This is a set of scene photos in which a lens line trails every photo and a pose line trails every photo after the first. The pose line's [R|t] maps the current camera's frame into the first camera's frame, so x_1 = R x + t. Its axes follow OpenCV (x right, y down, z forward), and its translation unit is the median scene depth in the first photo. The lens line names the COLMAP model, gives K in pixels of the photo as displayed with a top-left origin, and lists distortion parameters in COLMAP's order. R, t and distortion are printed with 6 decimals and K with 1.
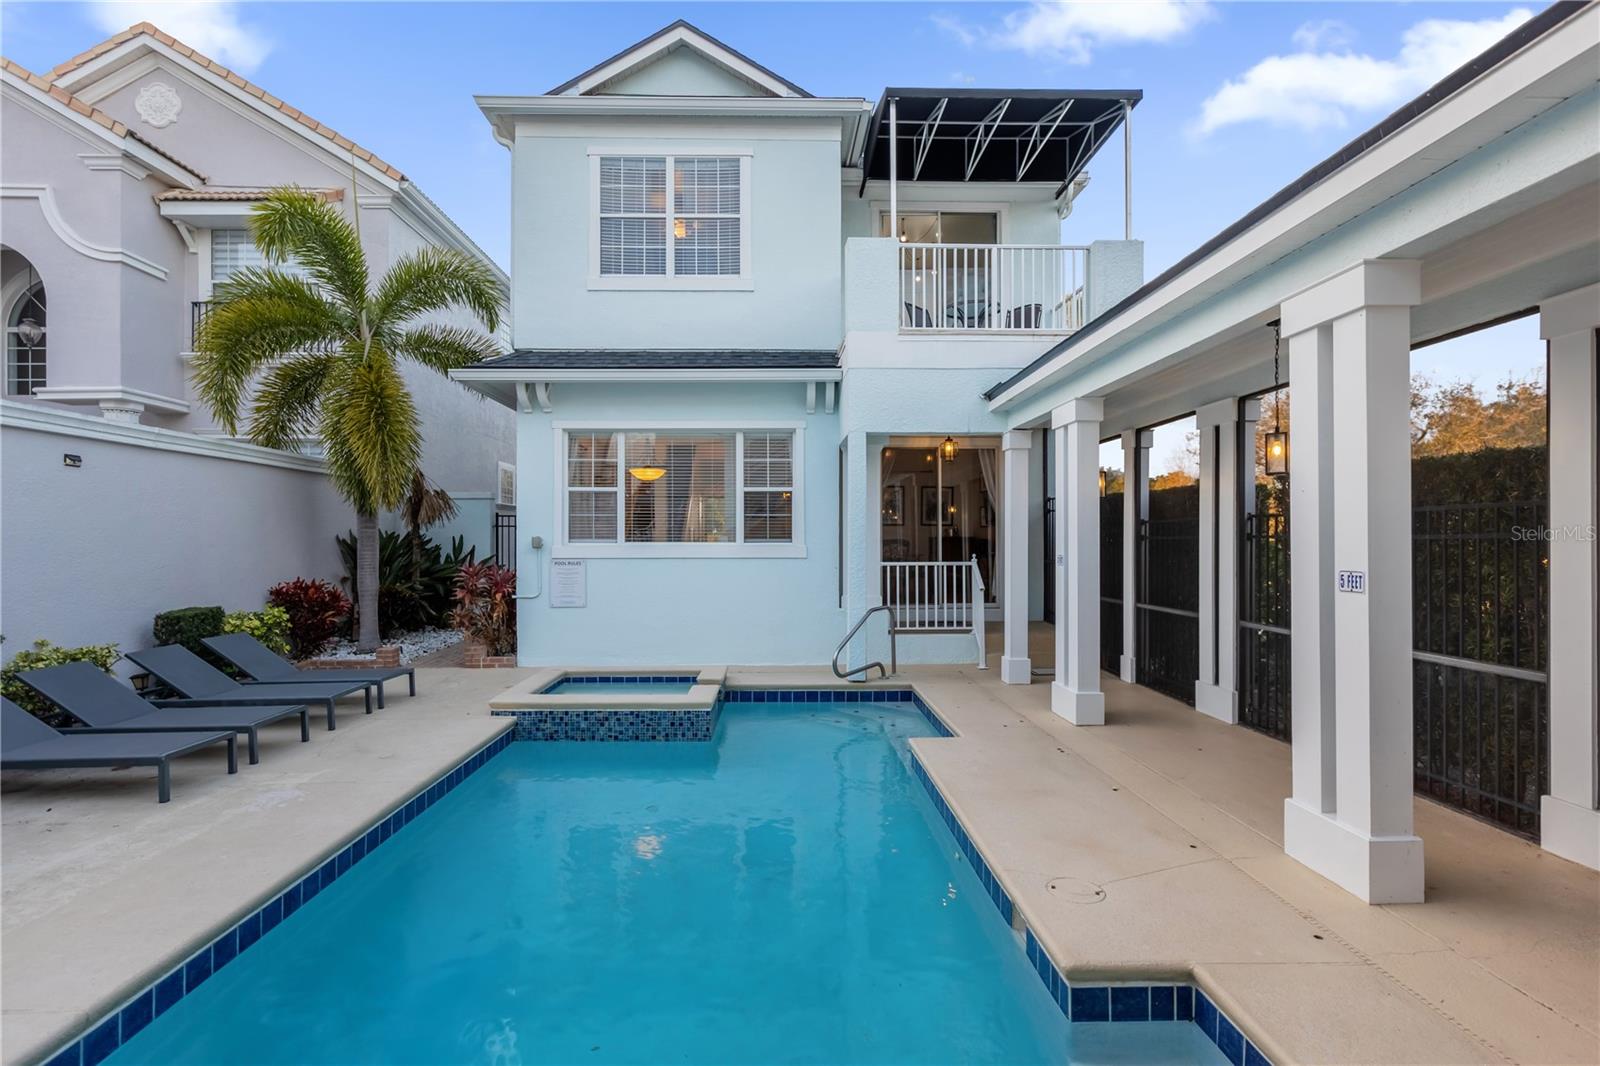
lens RADIAL K [[759.4, 0, 795.1], [0, 759.4, 539.7], [0, 0, 1]] dist [-0.001529, 0.000154]
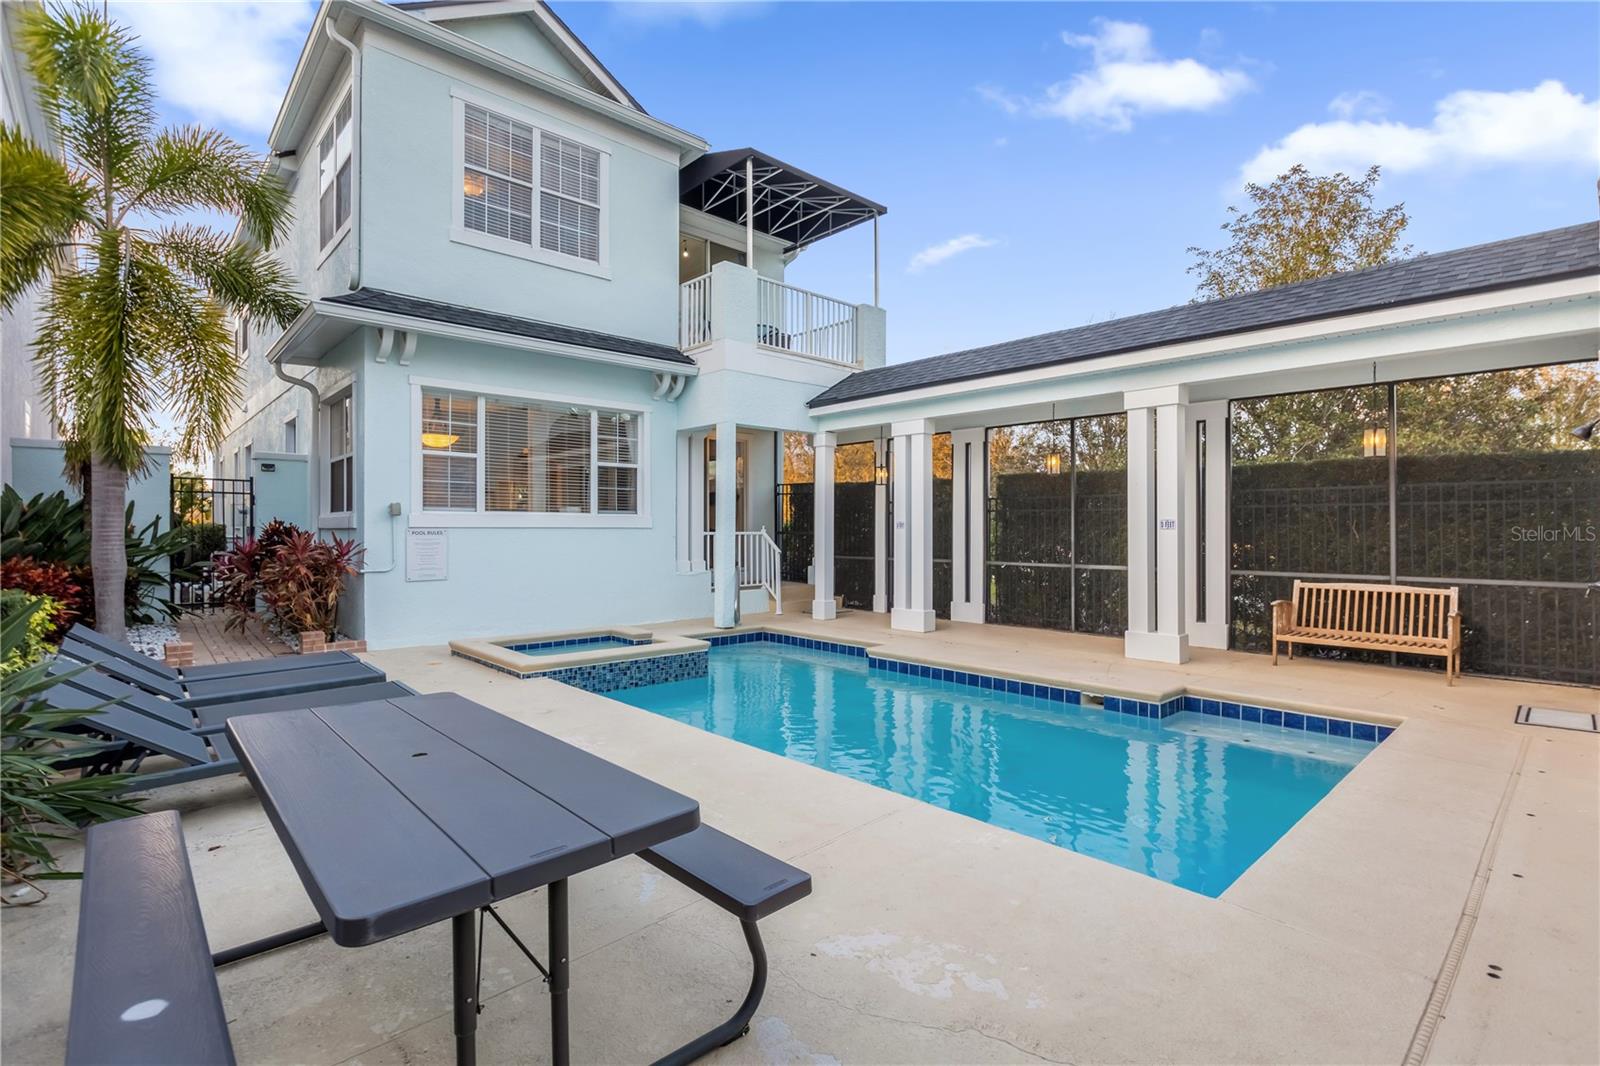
lens RADIAL K [[755.7, 0, 802.1], [0, 755.7, 528.2], [0, 0, 1]] dist [0.003789, 0.000630]
pose [[0.747977, 0.002606, 0.663720, -0.566478], [-0.001863, 0.999997, -0.001826, 0.026168], [-0.663722, 0.000129, 0.747979, 0.015811]]
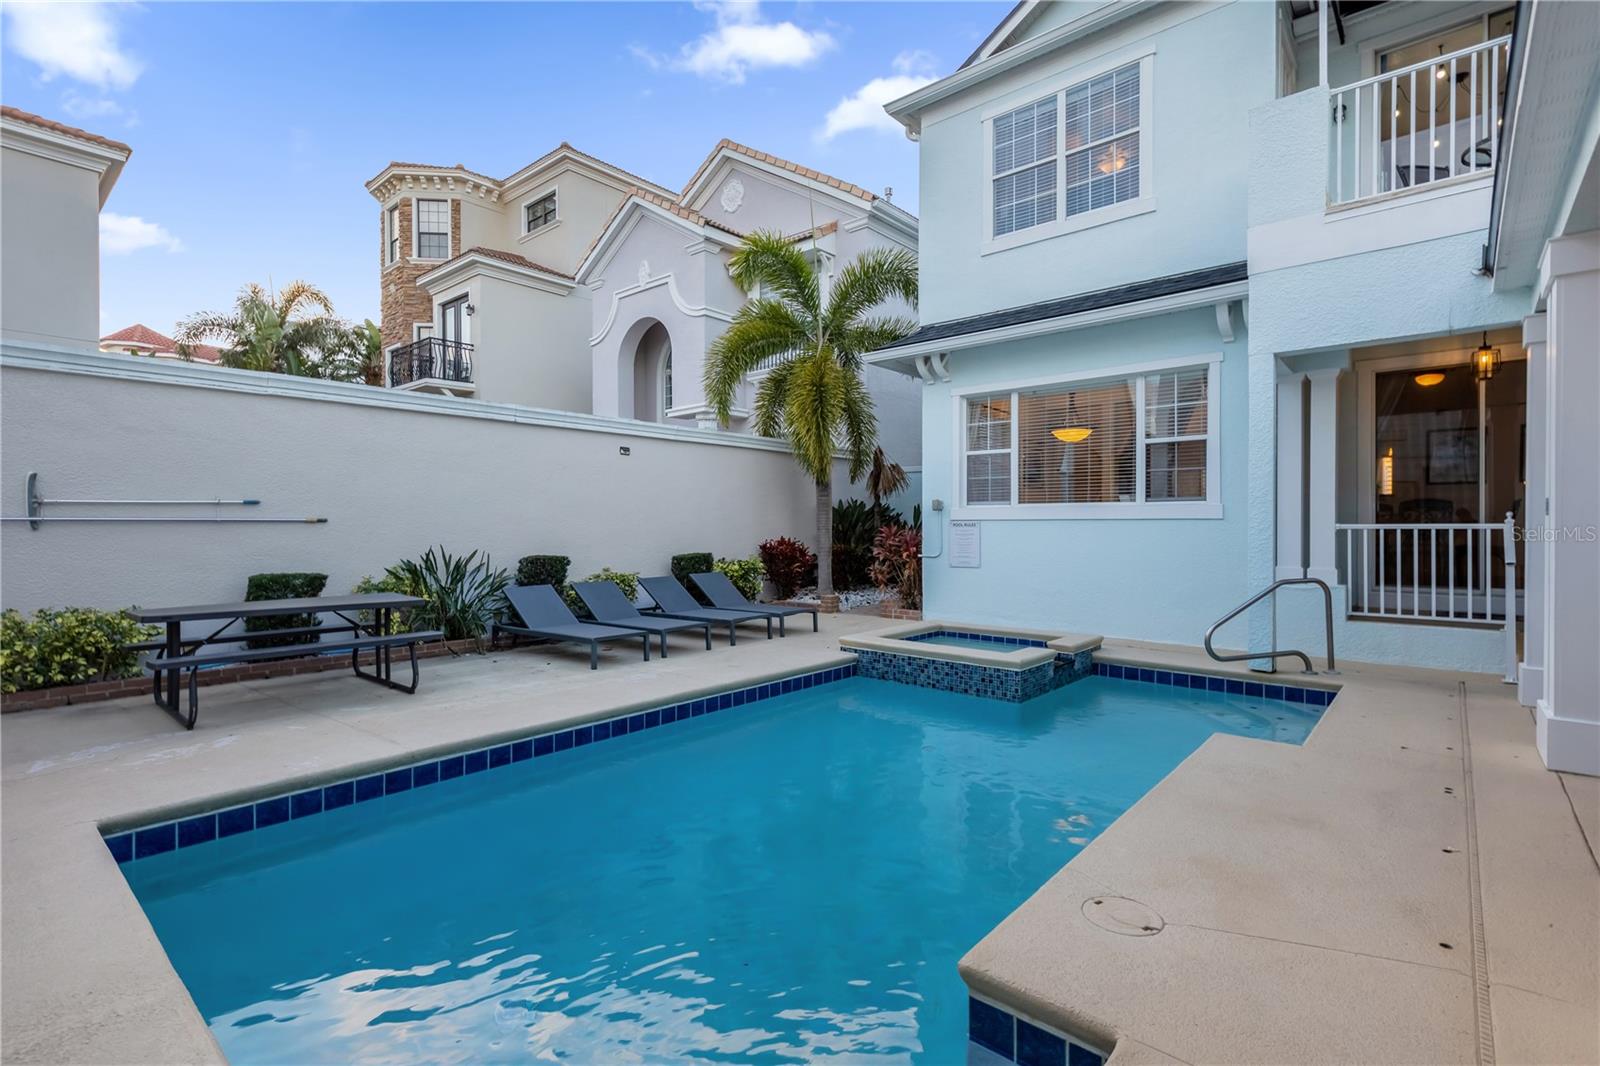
lens RADIAL K [[750.4, 0, 806.0], [0, 750.4, 533.7], [0, 0, 1]] dist [0.002423, 0.000647]
pose [[0.739961, 0.007687, -0.672606, 0.230502], [-0.000001, 0.999935, 0.011427, 0.031165], [0.672650, -0.008454, 0.739913, 0.095463]]
